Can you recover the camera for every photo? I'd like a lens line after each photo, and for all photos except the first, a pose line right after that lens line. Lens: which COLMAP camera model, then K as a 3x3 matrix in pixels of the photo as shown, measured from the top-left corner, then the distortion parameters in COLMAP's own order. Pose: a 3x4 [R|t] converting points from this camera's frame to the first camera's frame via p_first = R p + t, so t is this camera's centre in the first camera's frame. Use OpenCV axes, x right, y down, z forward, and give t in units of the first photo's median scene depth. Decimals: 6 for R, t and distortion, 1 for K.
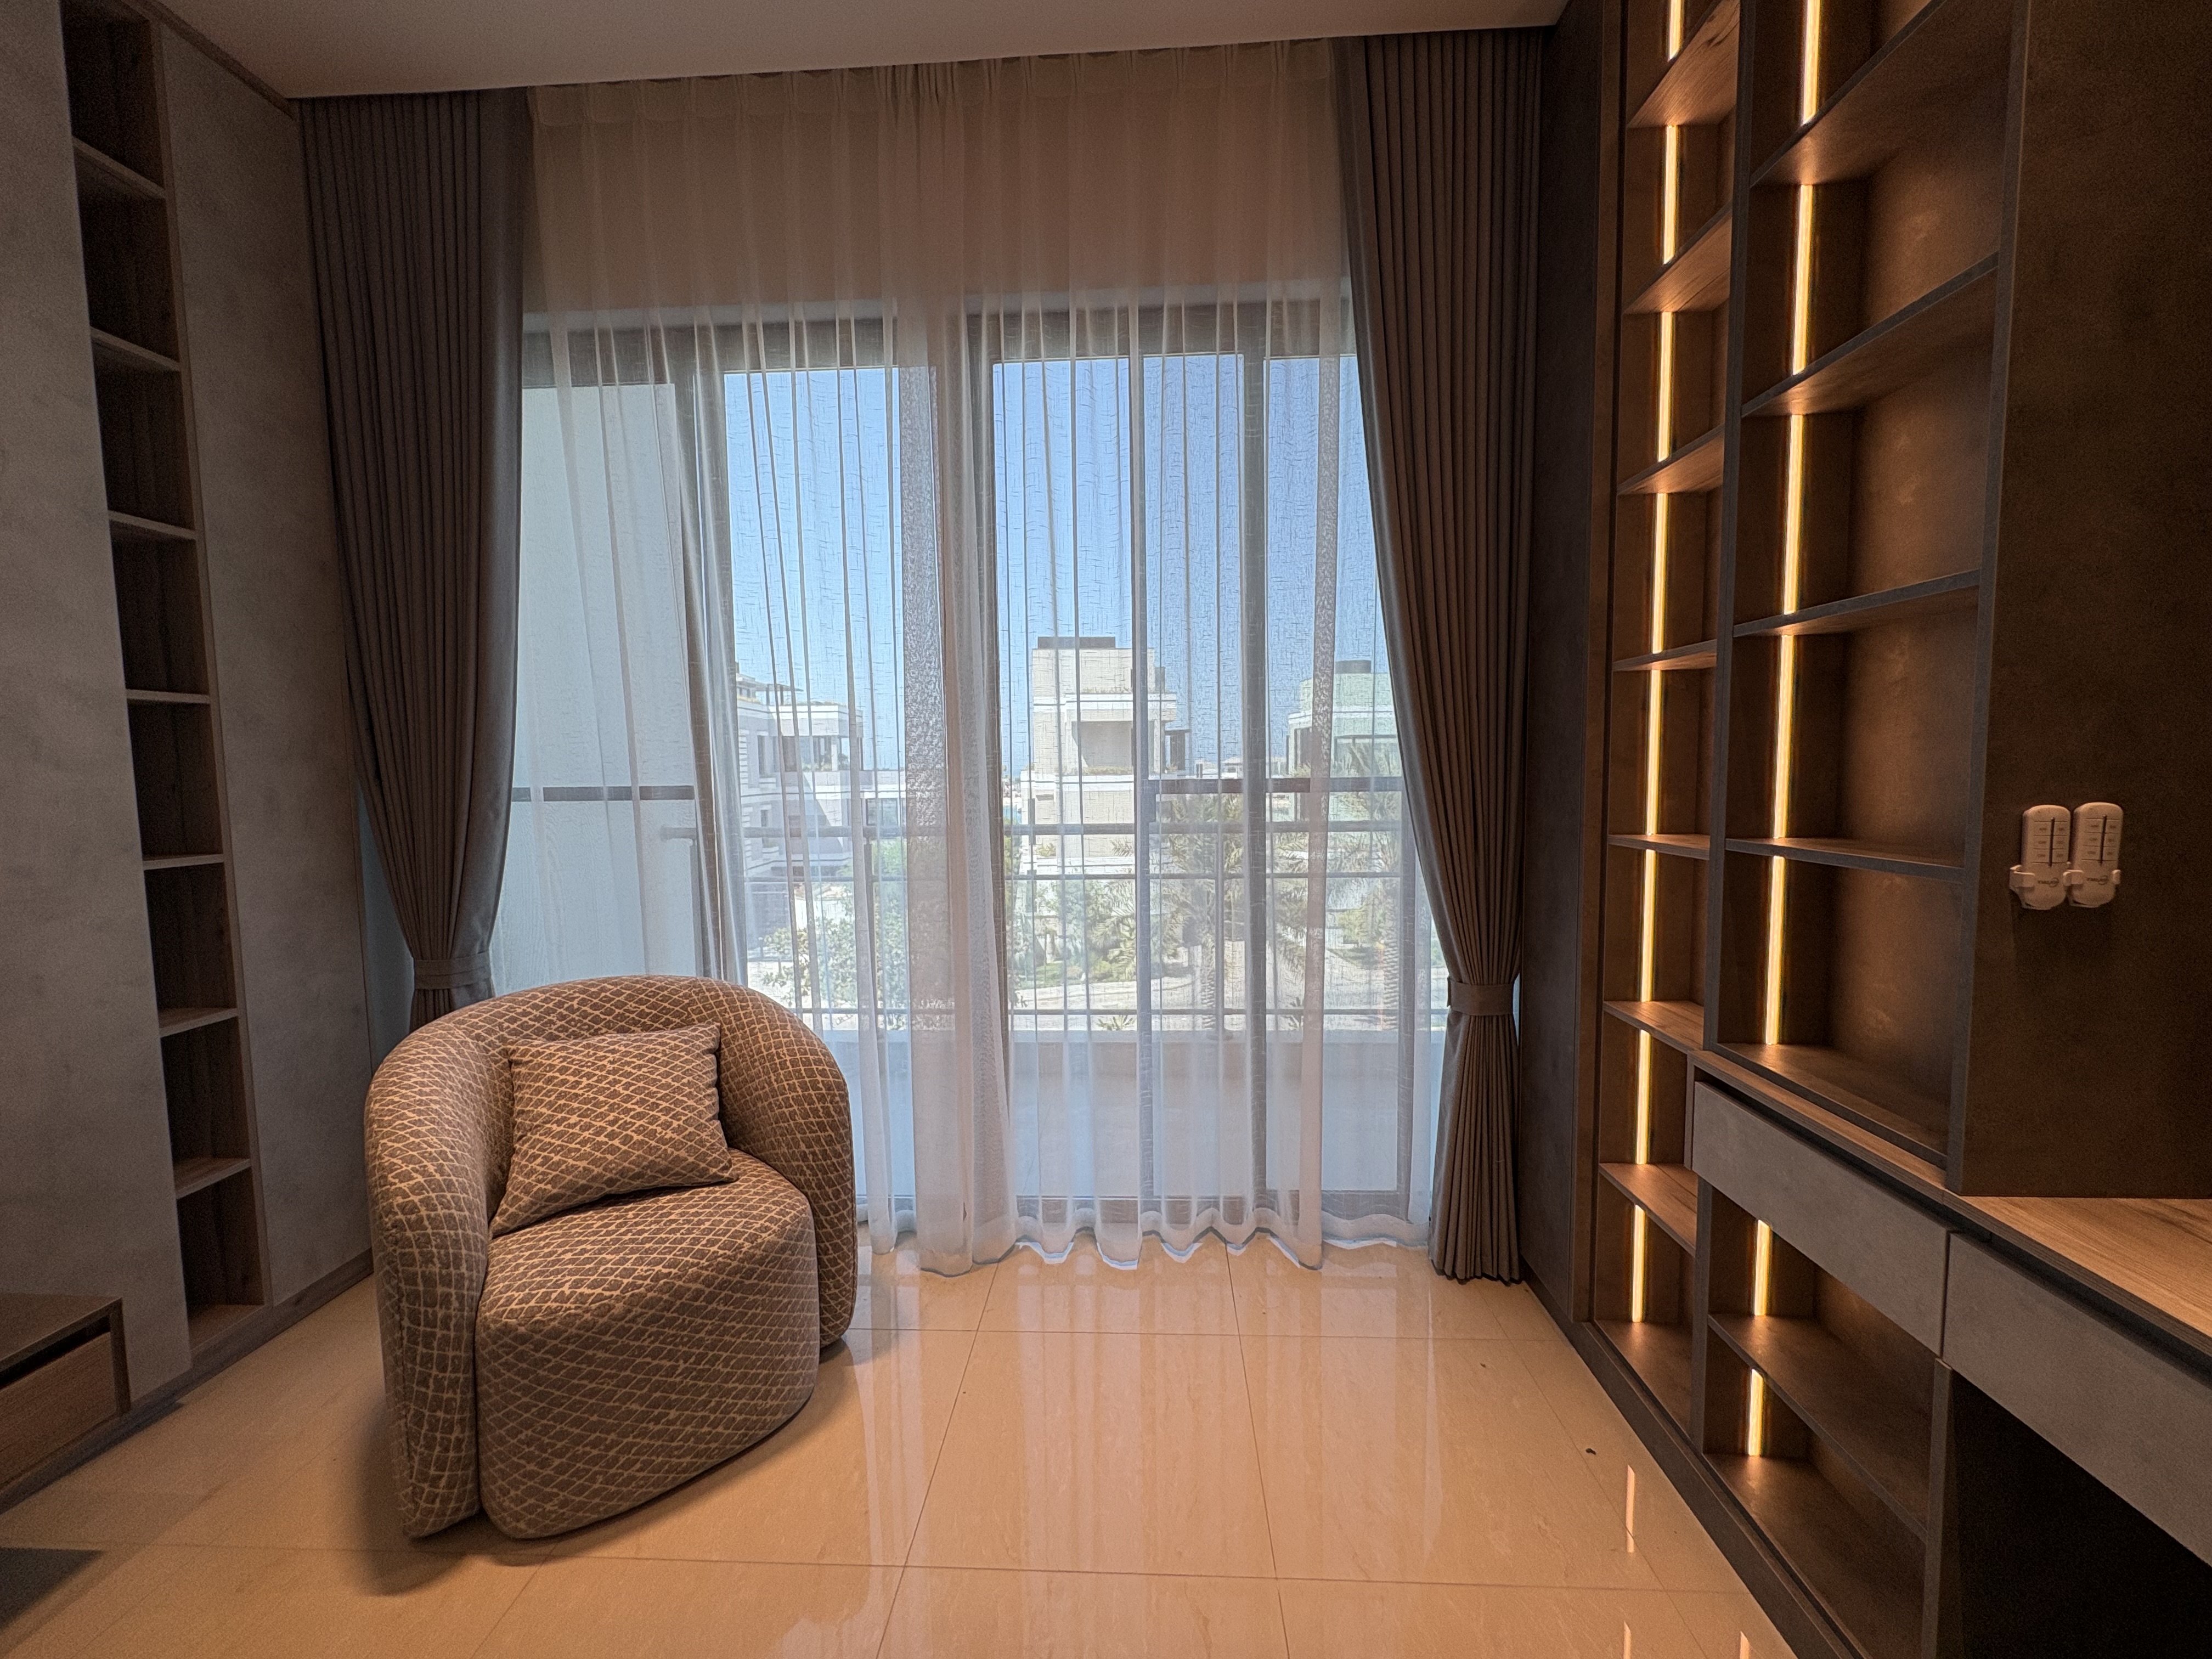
lens RADIAL K [[887.3, 0, 1107.0], [0, 887.3, 829.5], [0, 0, 1]] dist [0.000105, 0.000671]
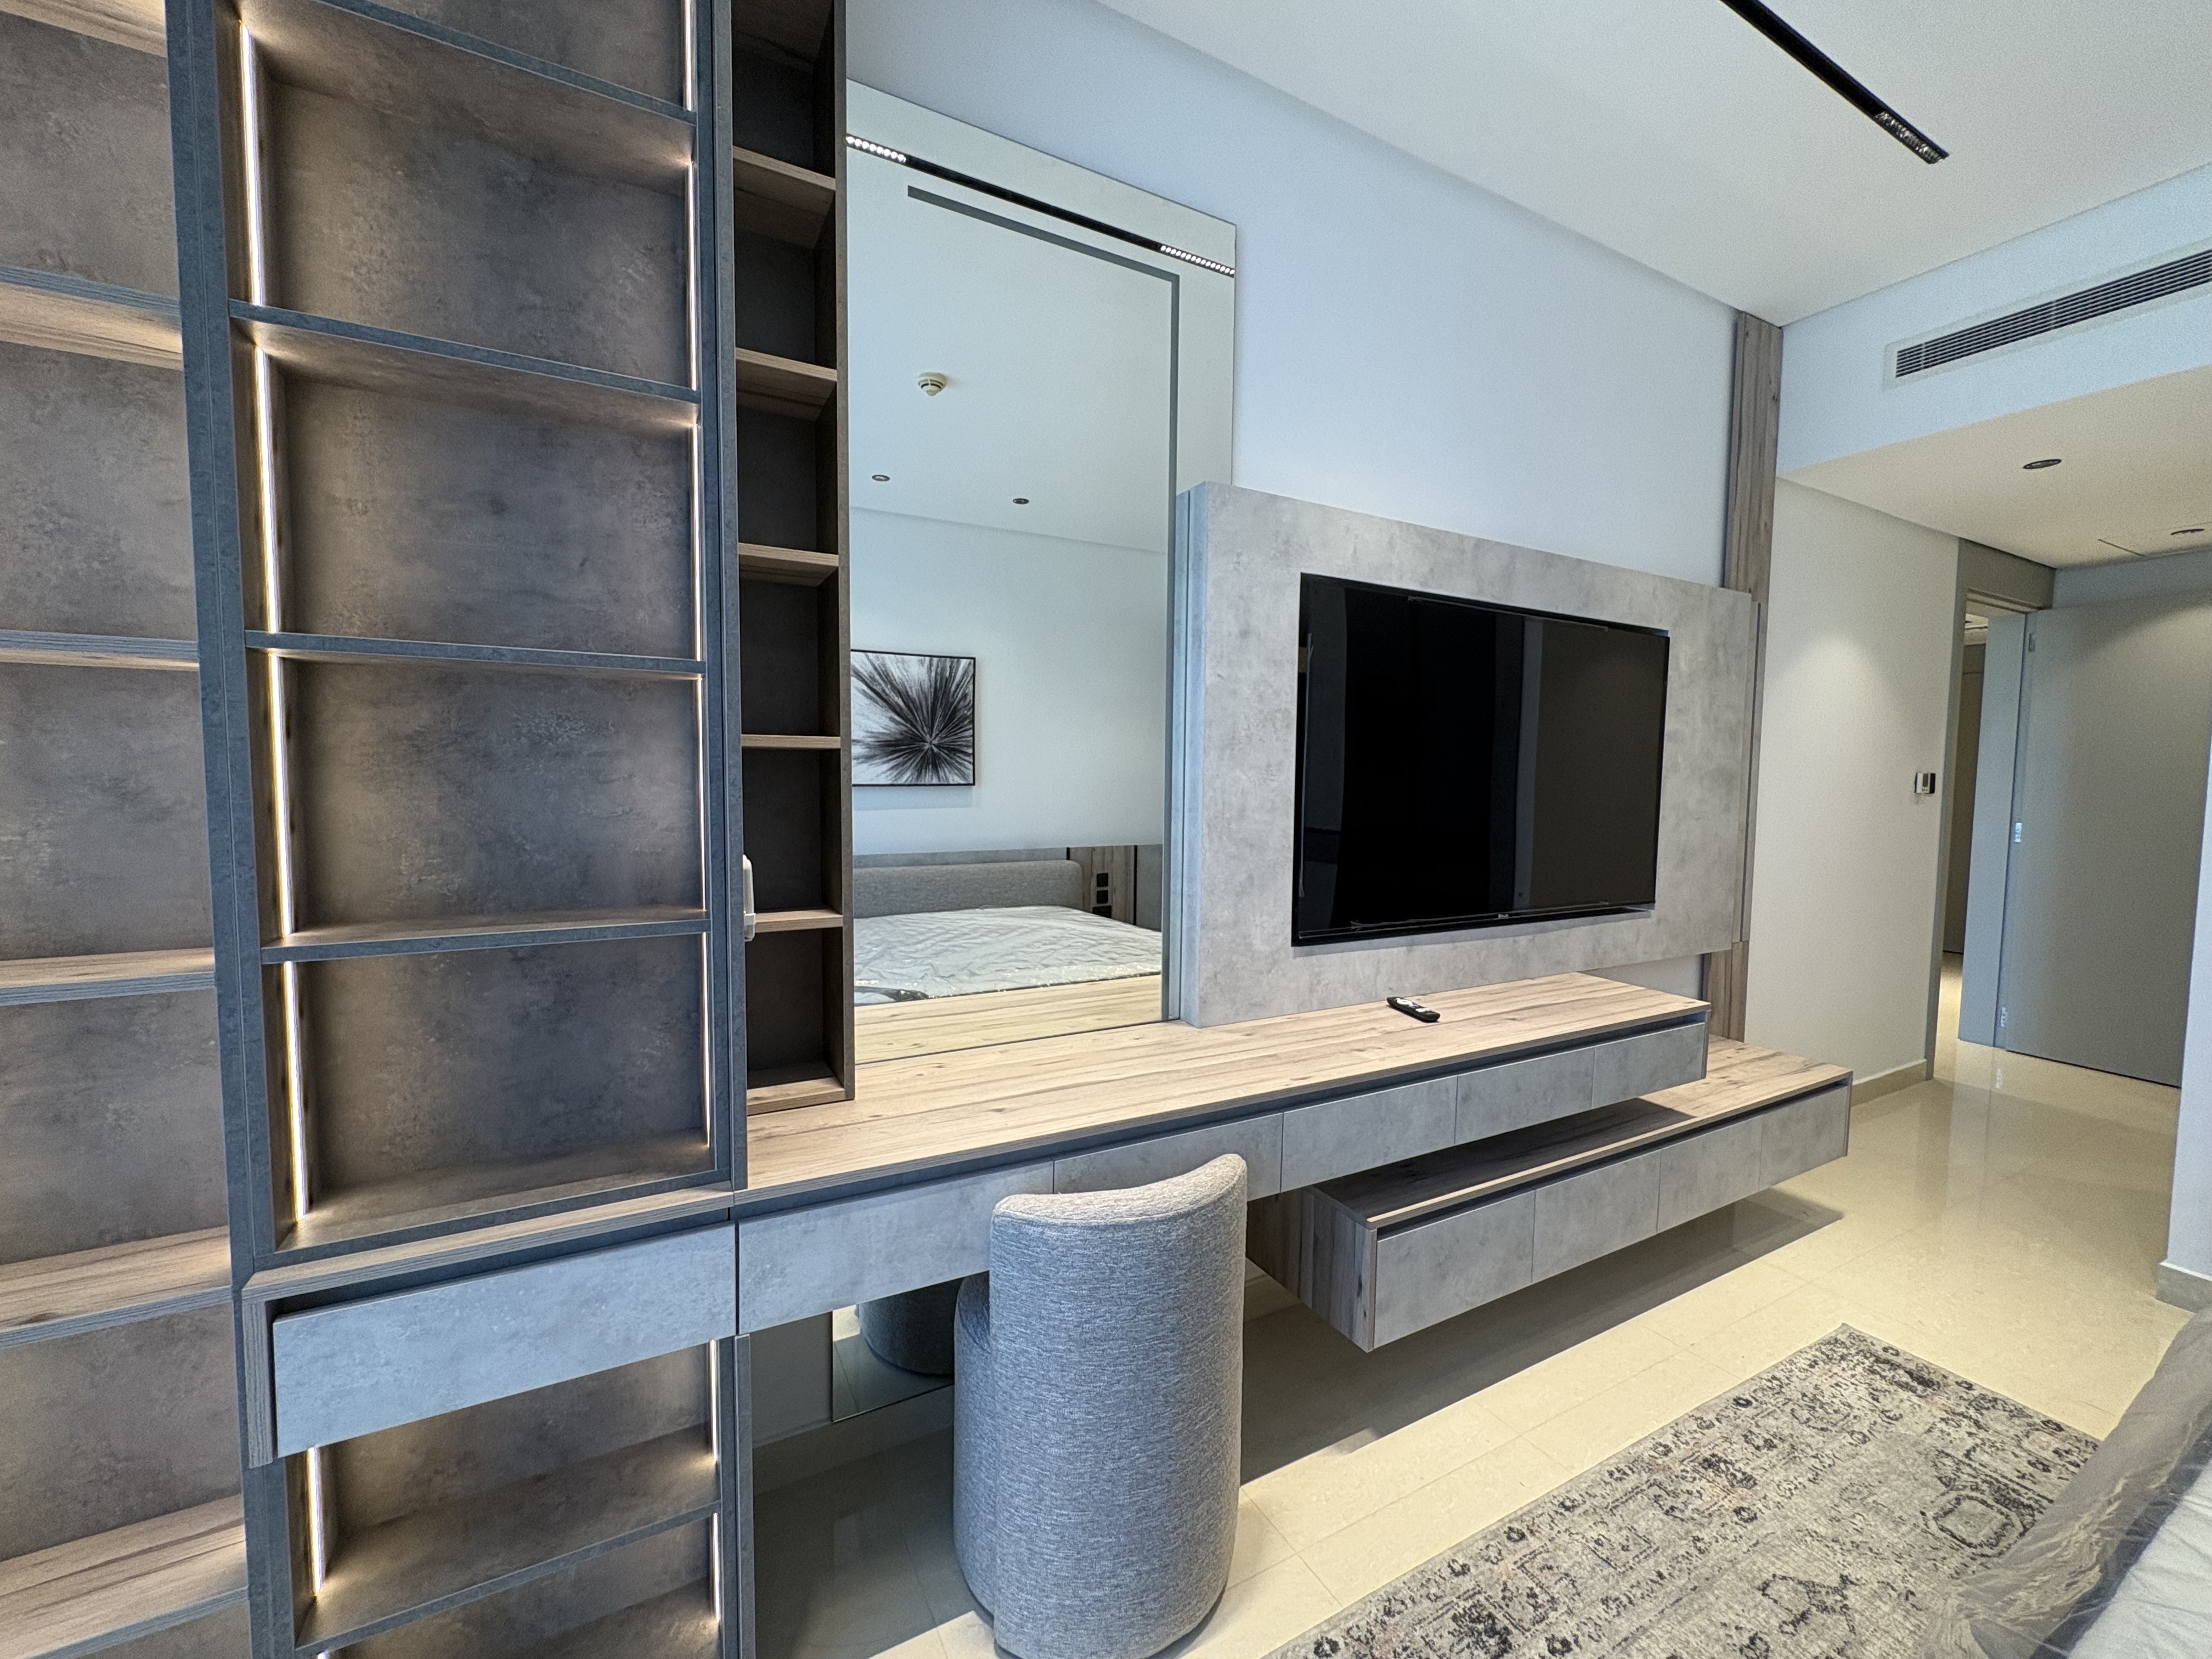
lens RADIAL K [[887.3, 0, 1105.8], [0, 887.3, 830.5], [0, 0, 1]] dist [0.000105, 0.000671]
pose [[-0.523250, -0.035102, 0.851456, -0.172421], [0.063841, 0.994729, 0.080241, -0.077745], [-0.849784, 0.096343, -0.518251, 0.848844]]
